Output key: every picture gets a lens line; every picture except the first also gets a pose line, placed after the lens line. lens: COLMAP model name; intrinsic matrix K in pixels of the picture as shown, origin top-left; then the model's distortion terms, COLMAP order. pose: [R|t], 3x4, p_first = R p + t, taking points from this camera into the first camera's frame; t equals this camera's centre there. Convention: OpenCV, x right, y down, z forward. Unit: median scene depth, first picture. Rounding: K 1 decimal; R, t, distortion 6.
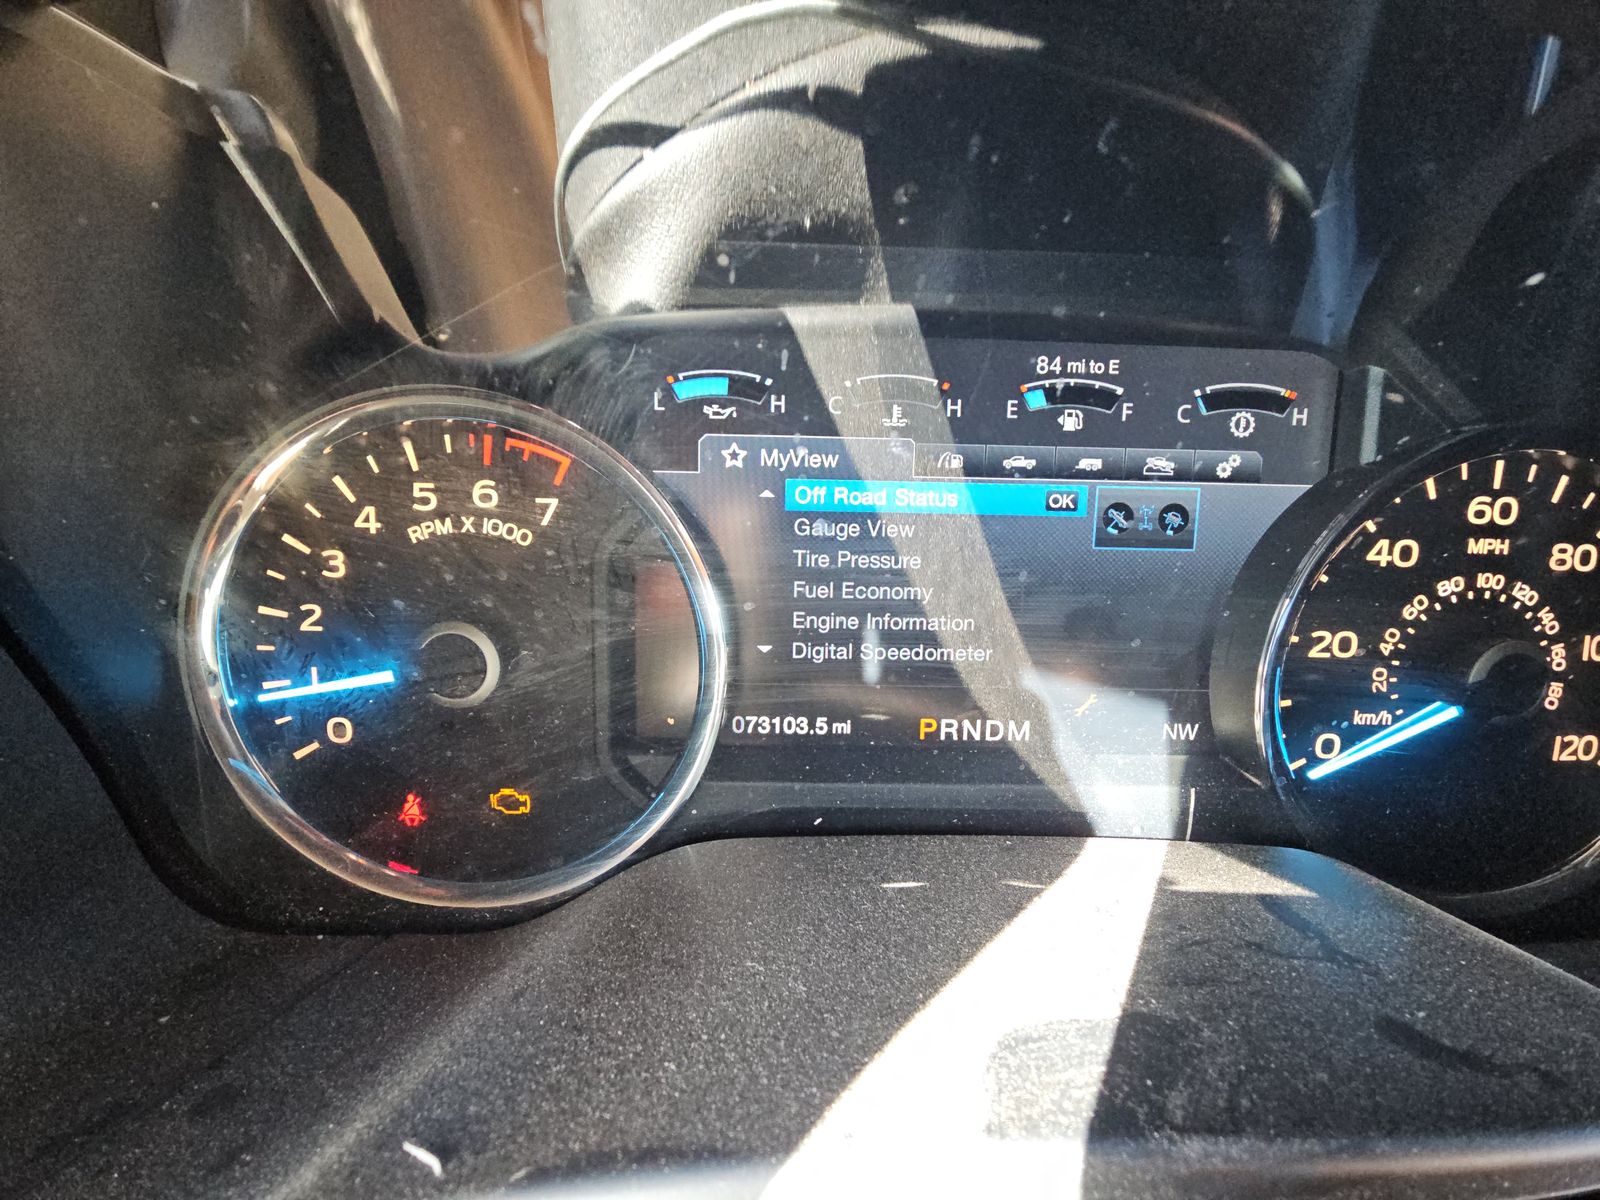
lens RADIAL K [[638.6, 0, 800.0], [0, 638.6, 600.0], [0, 0, 1]] dist [0.002319, -0.006694]
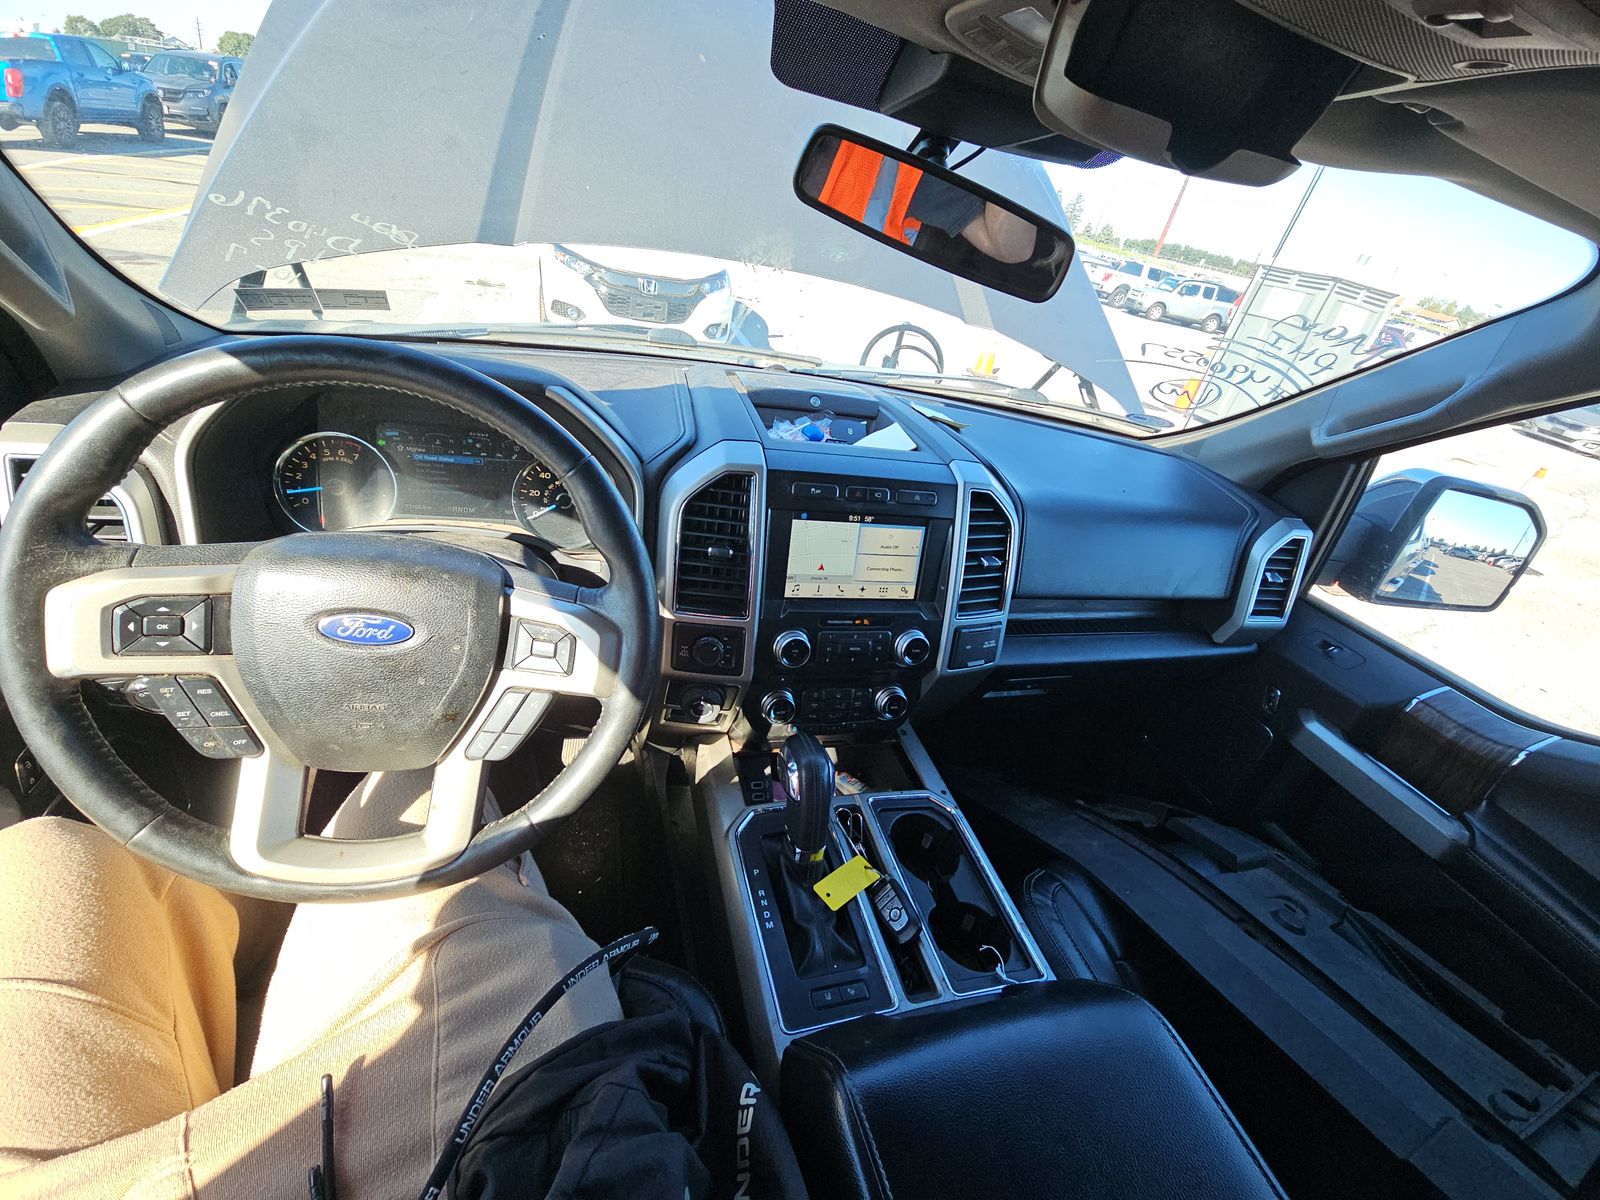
lens RADIAL K [[634.4, 0, 800.0], [0, 634.4, 600.0], [0, 0, 1]] dist [0.007332, -0.008791]
pose [[0.947168, -0.006609, 0.320671, 1.227970], [-0.007688, 0.999033, 0.043296, 0.700585], [-0.320647, -0.043474, 0.946201, -4.621071]]
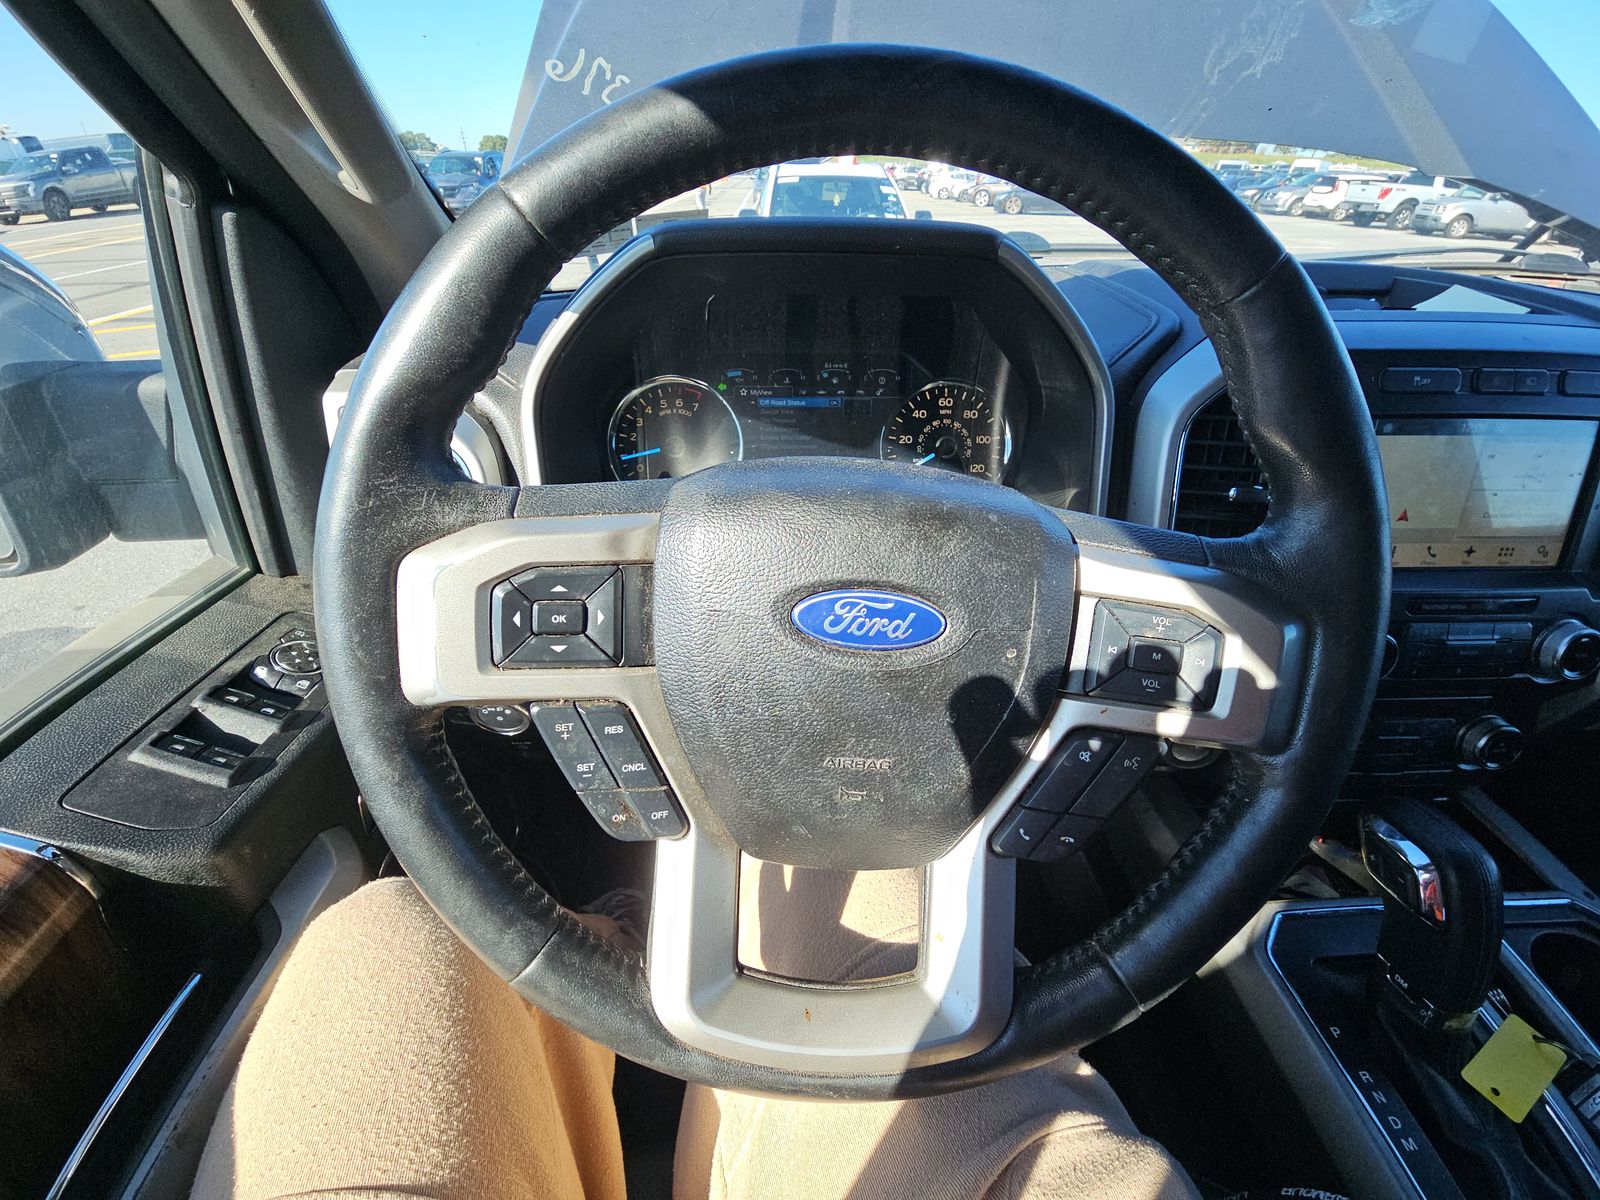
lens RADIAL K [[644.8, 0, 800.0], [0, 644.8, 600.0], [0, 0, 1]] dist [0.001462, -0.013097]
pose [[0.999097, -0.029802, 0.030294, 0.074727], [0.028704, 0.998938, 0.036030, 0.863887], [-0.031336, -0.035128, 0.998891, -2.818490]]
